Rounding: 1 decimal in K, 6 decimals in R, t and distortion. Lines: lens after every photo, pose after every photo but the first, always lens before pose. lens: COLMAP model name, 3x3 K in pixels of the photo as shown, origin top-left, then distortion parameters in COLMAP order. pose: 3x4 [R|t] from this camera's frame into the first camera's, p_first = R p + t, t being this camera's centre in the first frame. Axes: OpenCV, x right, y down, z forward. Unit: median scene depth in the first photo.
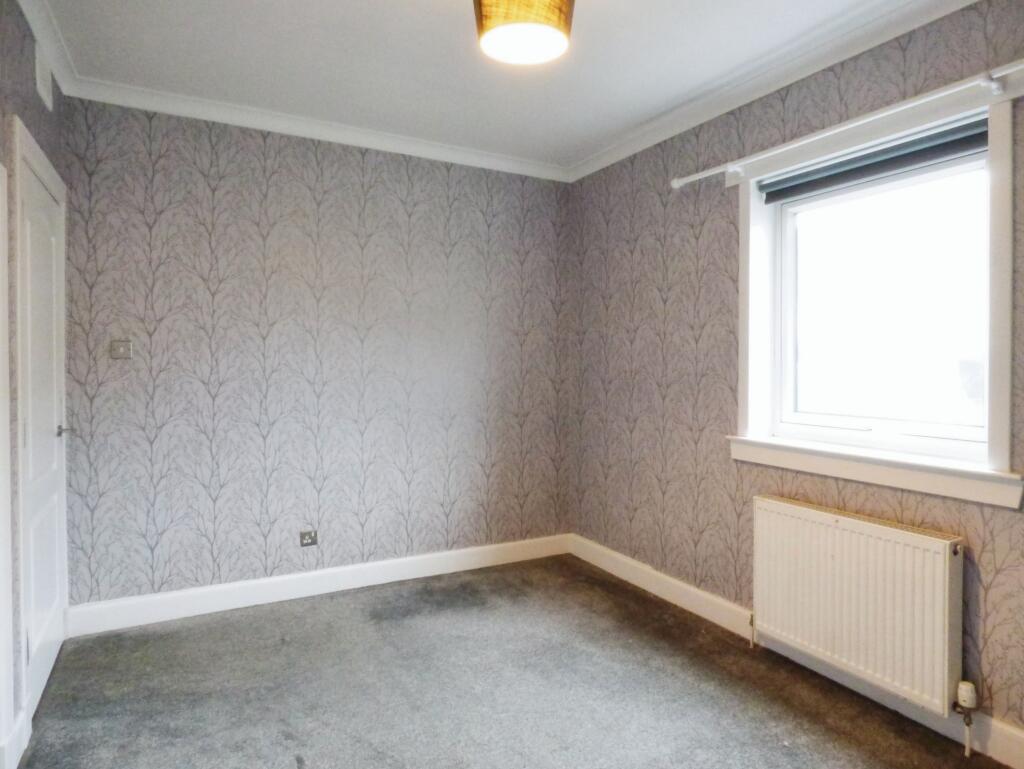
lens RADIAL K [[619.6, 0, 512.0], [0, 619.6, 384.5], [0, 0, 1]] dist [-0.001477, -0.000340]
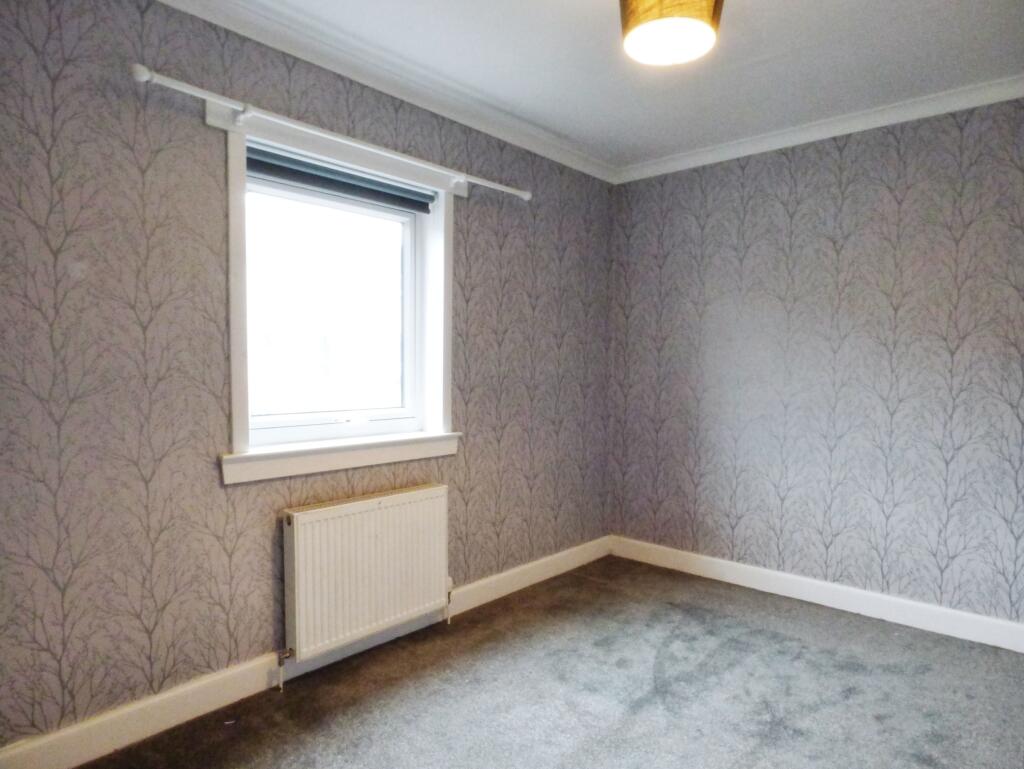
lens RADIAL K [[619.6, 0, 512.0], [0, 619.6, 384.5], [0, 0, 1]] dist [-0.001477, -0.000340]
pose [[-0.327861, -0.044965, 0.943655, -0.588488], [0.018052, 0.998386, 0.053845, -0.049115], [-0.944553, 0.034688, -0.326520, 1.102871]]
